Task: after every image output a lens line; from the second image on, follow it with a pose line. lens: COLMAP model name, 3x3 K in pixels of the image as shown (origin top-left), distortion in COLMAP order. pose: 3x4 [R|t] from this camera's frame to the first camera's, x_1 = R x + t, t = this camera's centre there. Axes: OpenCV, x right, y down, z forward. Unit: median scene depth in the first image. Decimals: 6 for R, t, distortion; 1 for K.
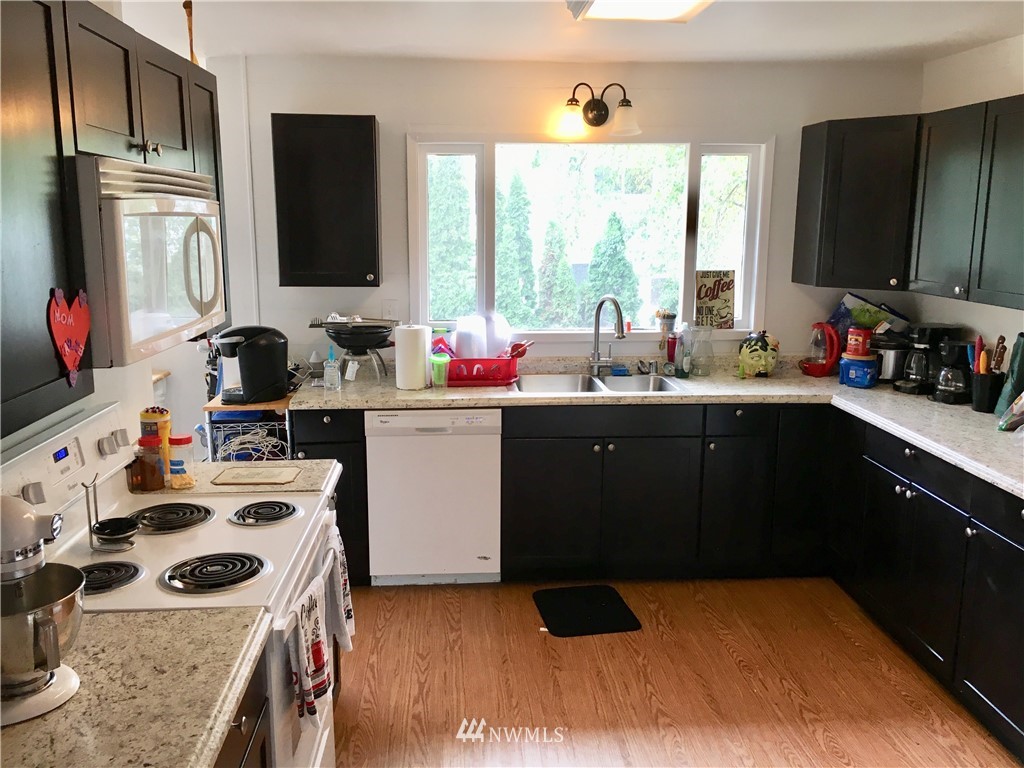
lens RADIAL K [[862.8, 0, 508.6], [0, 862.8, 384.6], [0, 0, 1]] dist [0.060362, -0.077662]
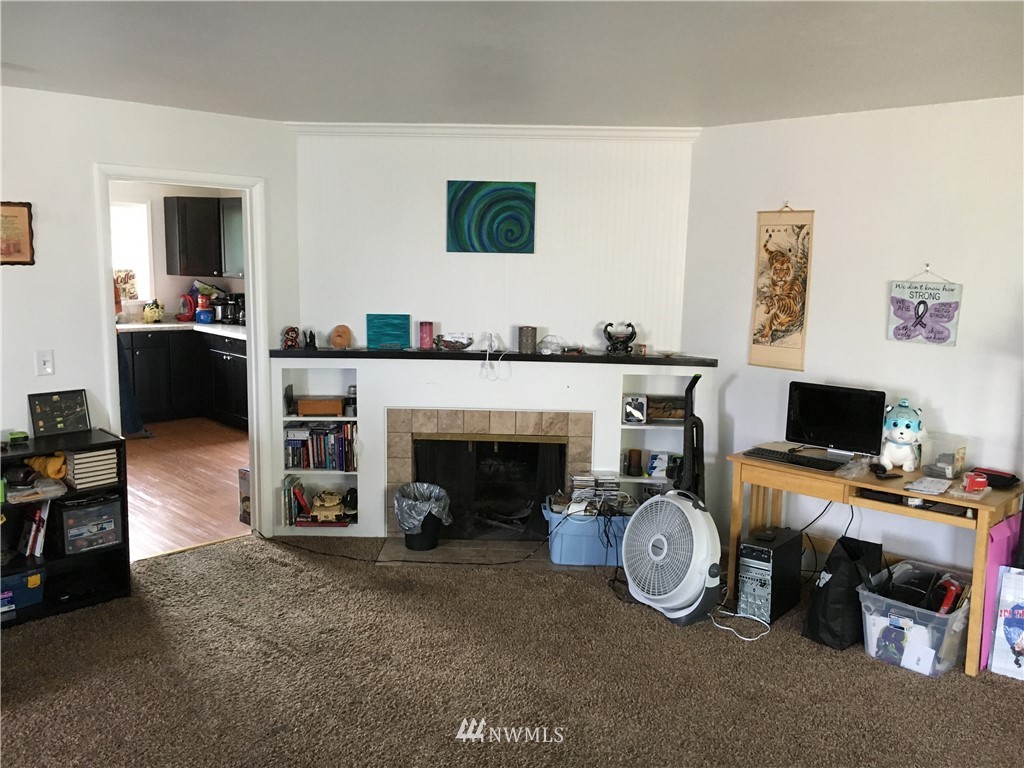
lens RADIAL K [[862.8, 0, 517.2], [0, 862.8, 378.9], [0, 0, 1]] dist [0.060362, -0.077662]
pose [[0.754812, -0.084509, 0.650475, -0.413972], [0.103120, 0.994623, 0.009560, 0.197856], [-0.647785, 0.059861, 0.759468, -1.095407]]
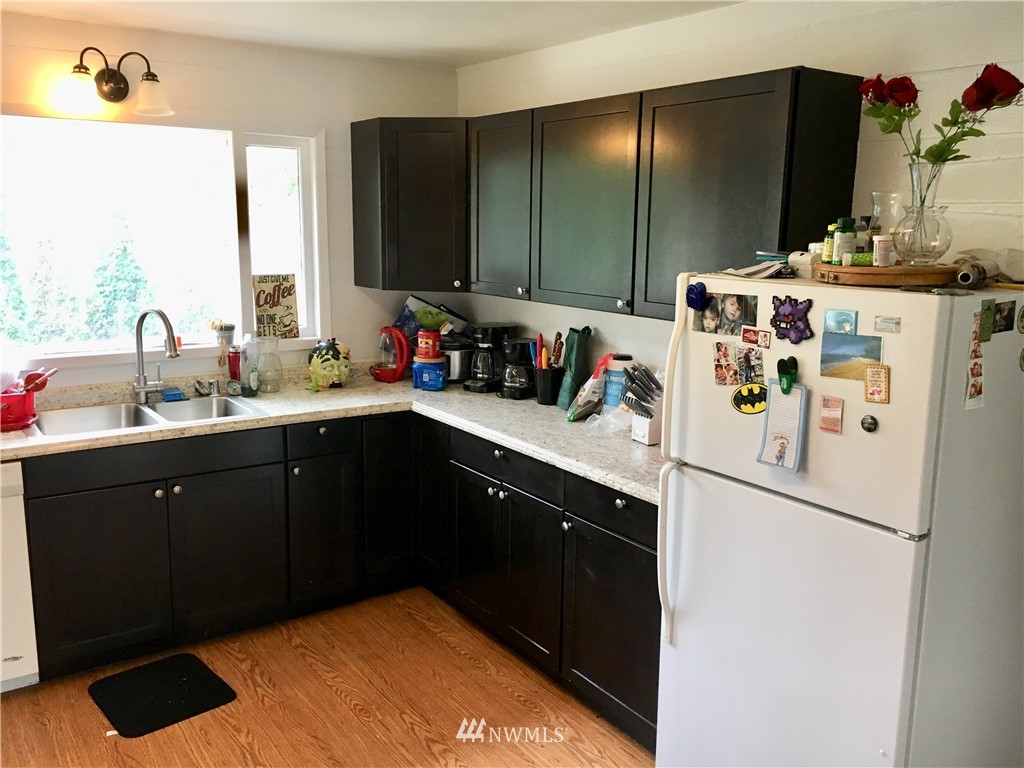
lens RADIAL K [[862.8, 0, 509.8], [0, 862.8, 385.1], [0, 0, 1]] dist [0.060362, -0.077662]
pose [[0.855483, -0.086539, 0.510549, -0.024843], [0.086522, 0.995965, 0.023841, -0.018903], [-0.510552, 0.023778, 0.859518, 0.110006]]
